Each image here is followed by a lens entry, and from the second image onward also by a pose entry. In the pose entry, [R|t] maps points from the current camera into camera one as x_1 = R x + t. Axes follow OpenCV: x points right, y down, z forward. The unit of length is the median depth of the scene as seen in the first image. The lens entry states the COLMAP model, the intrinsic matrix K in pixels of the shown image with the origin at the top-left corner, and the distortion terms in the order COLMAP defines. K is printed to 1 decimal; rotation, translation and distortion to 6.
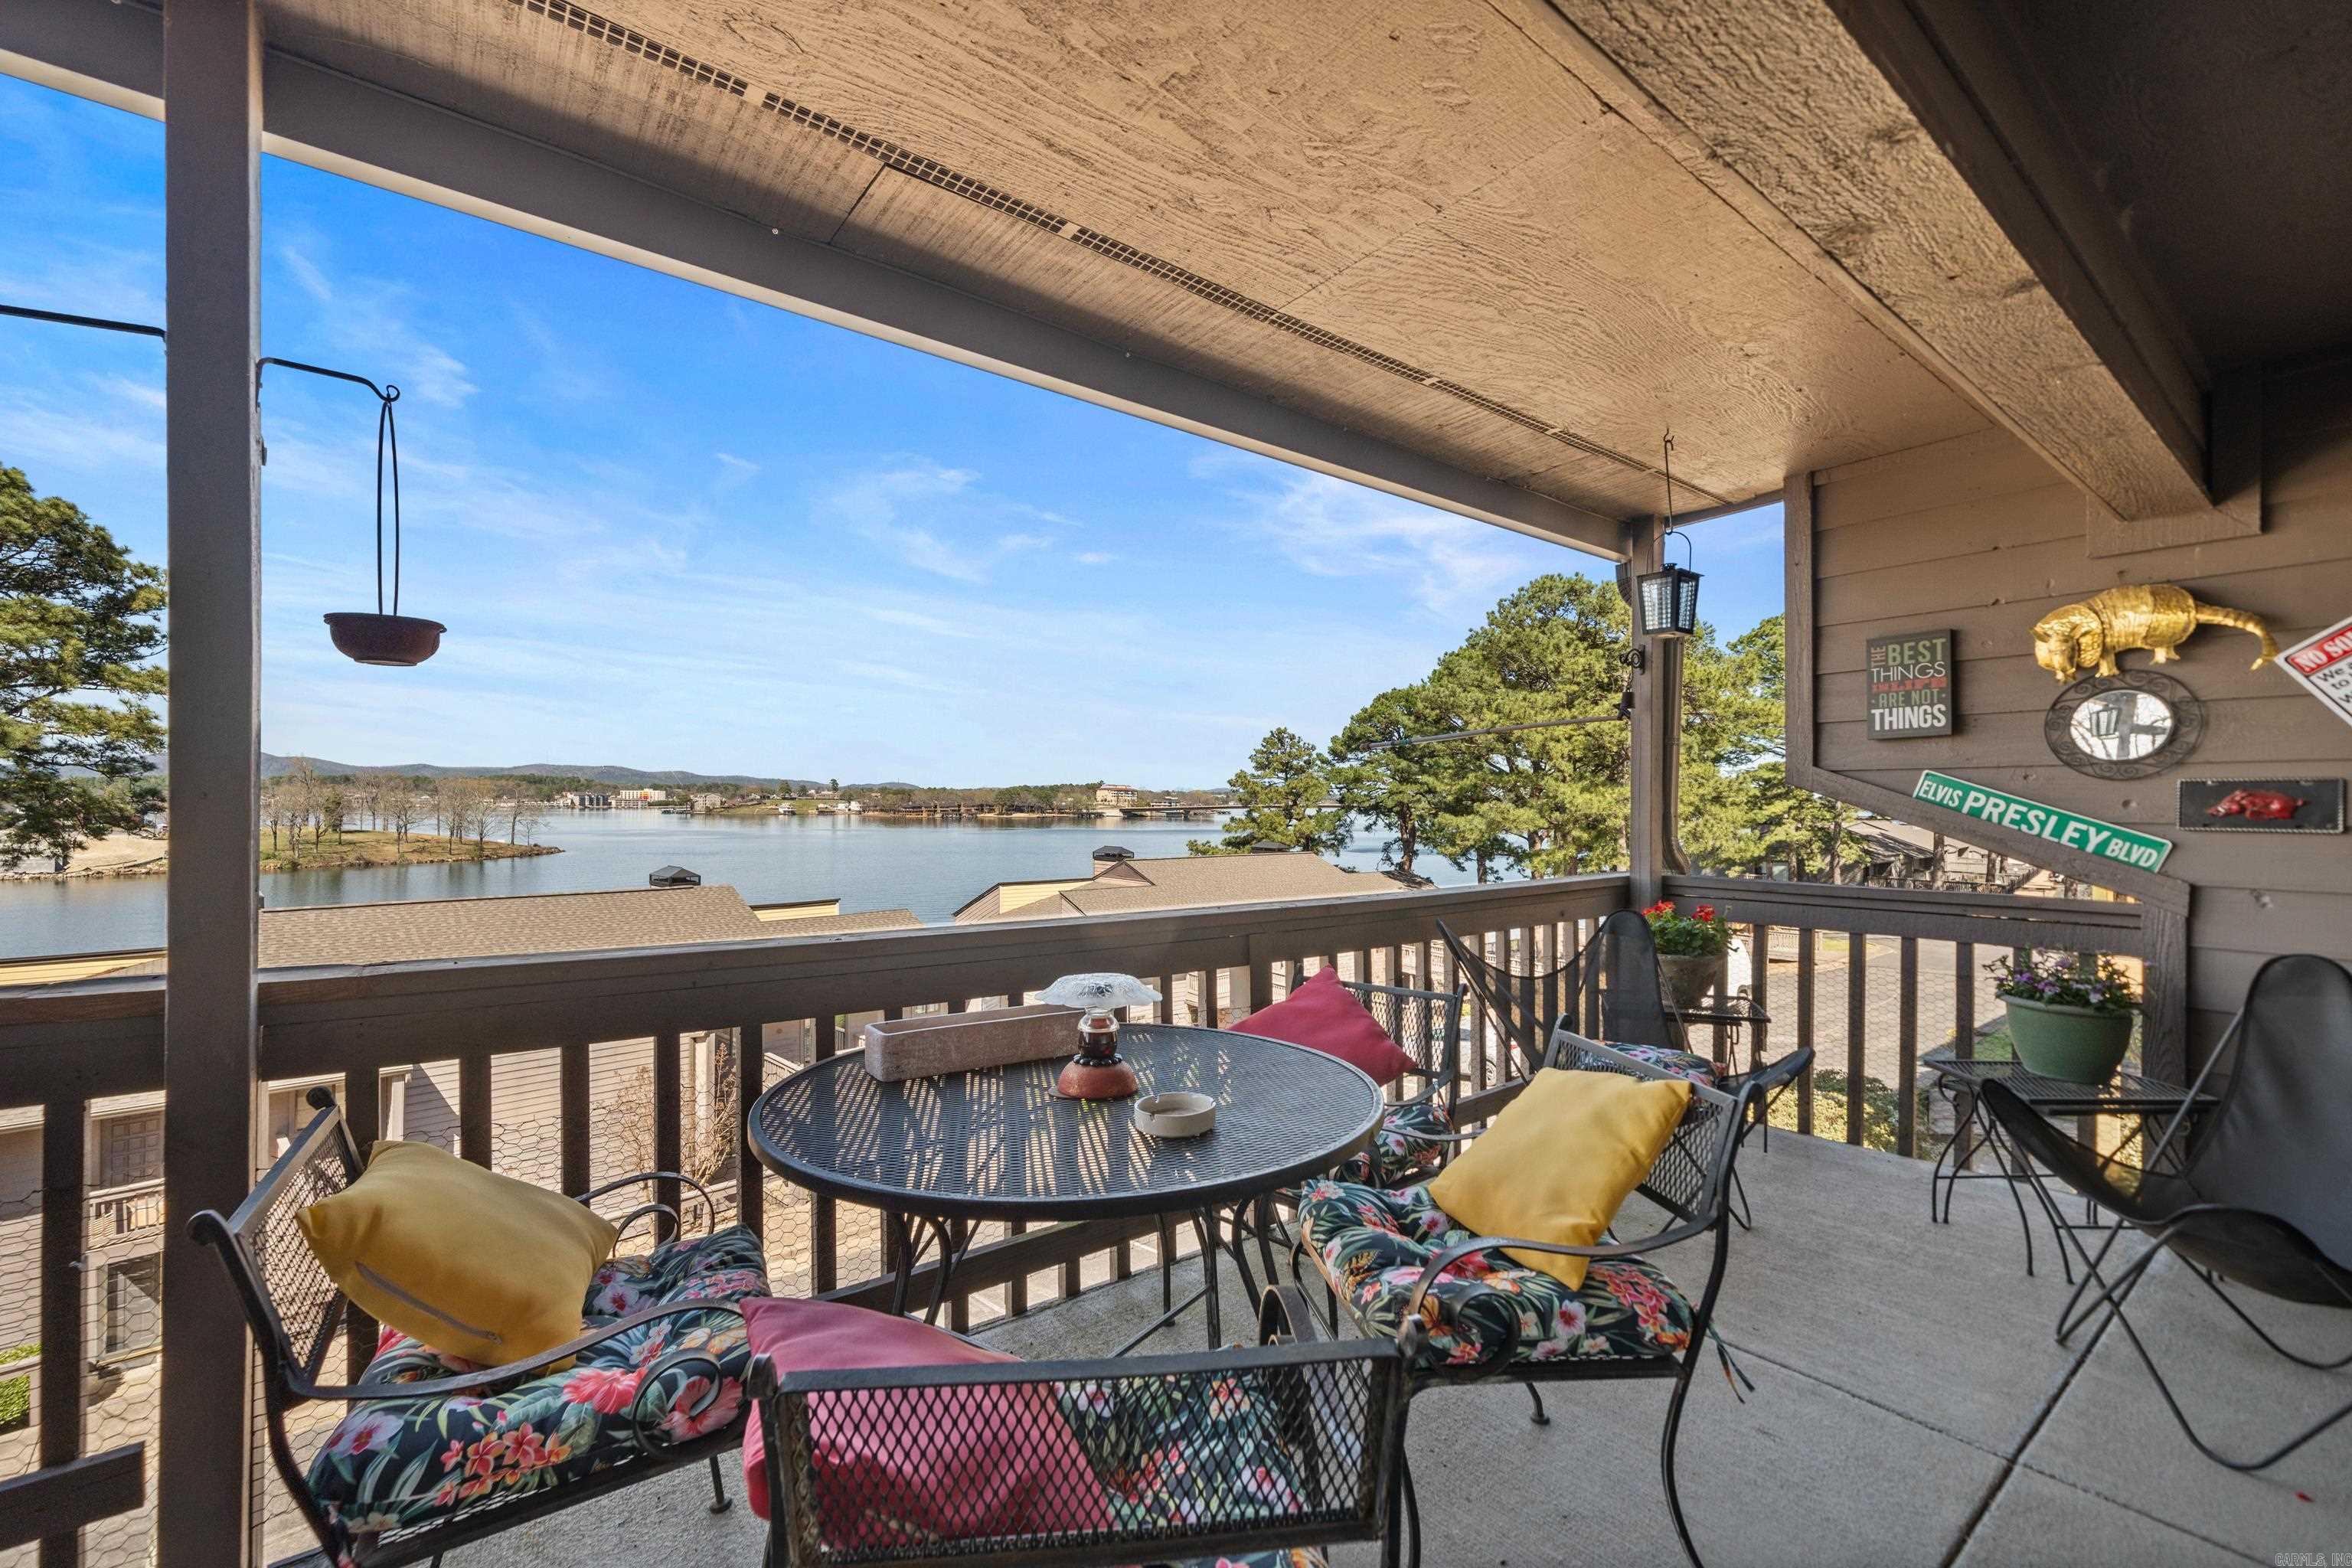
lens RADIAL K [[953.8, 0, 1166.4], [0, 953.8, 804.3], [0, 0, 1]] dist [0.002219, -0.000335]
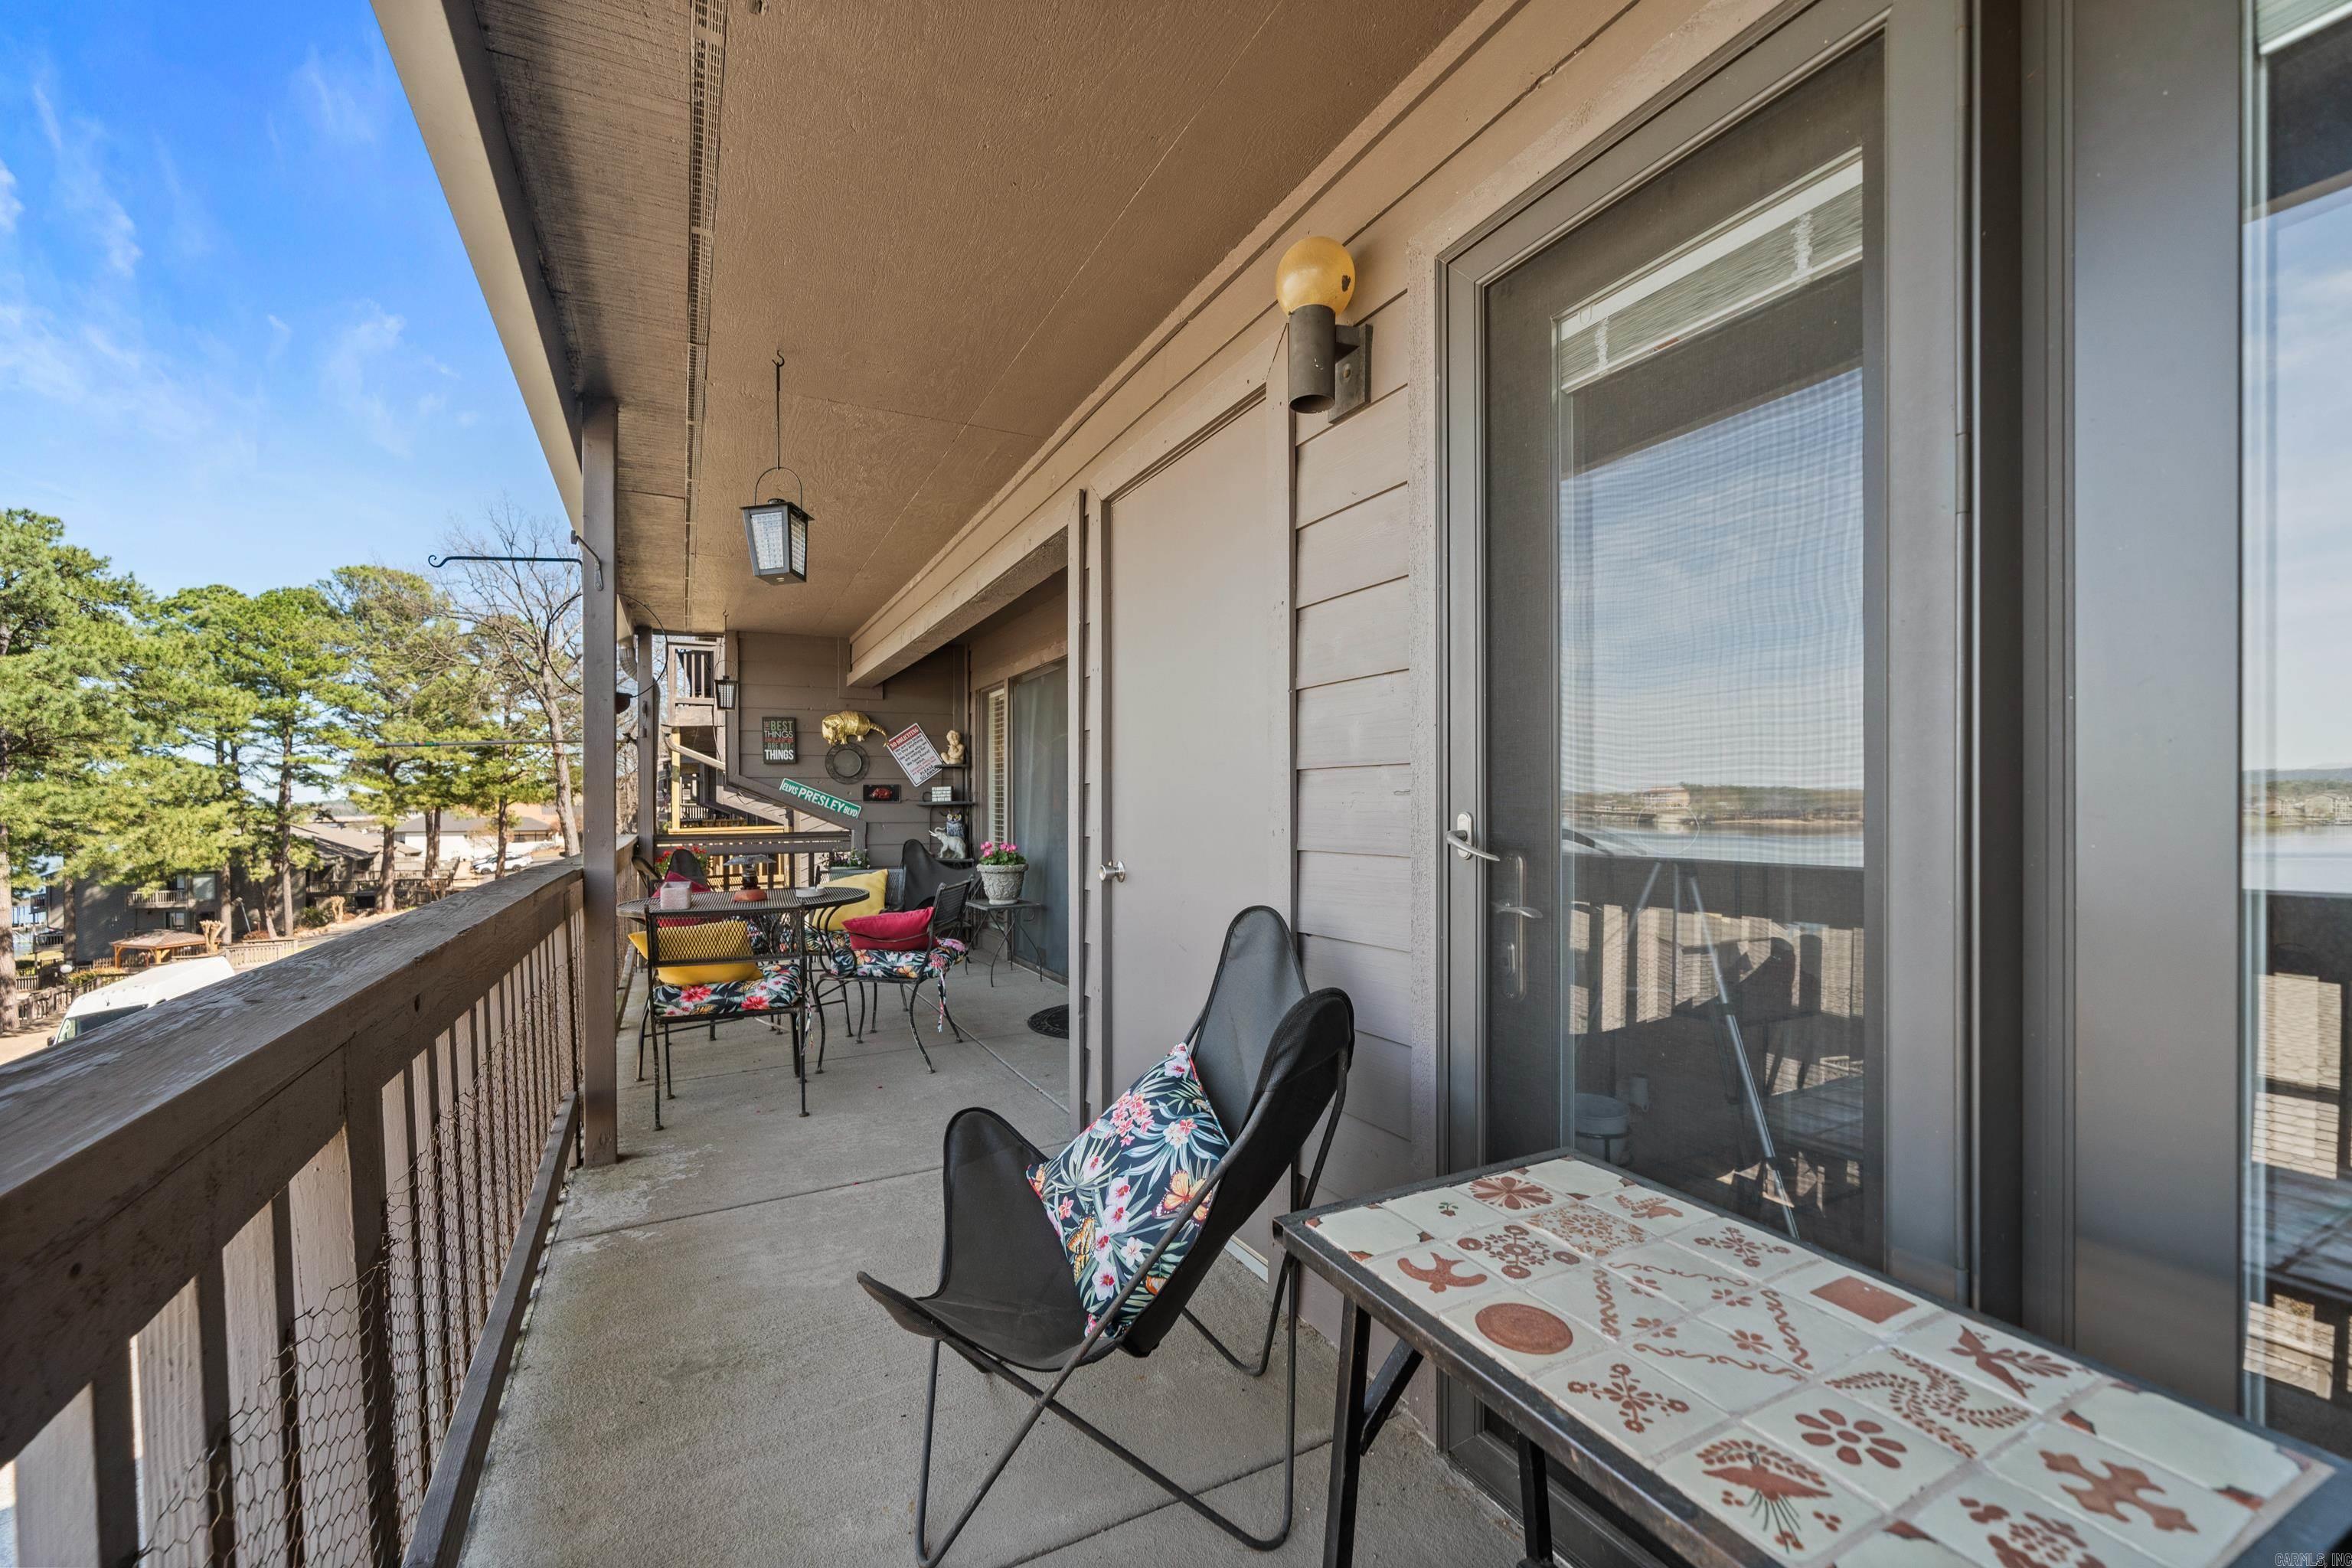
lens RADIAL K [[953.8, 0, 1178.8], [0, 953.8, 793.2], [0, 0, 1]] dist [0.002219, -0.000335]
pose [[0.166814, 0.007722, 0.985958, -1.279010], [0.006204, 0.999941, -0.008881, 0.025788], [-0.985969, 0.007598, 0.166756, -0.299445]]
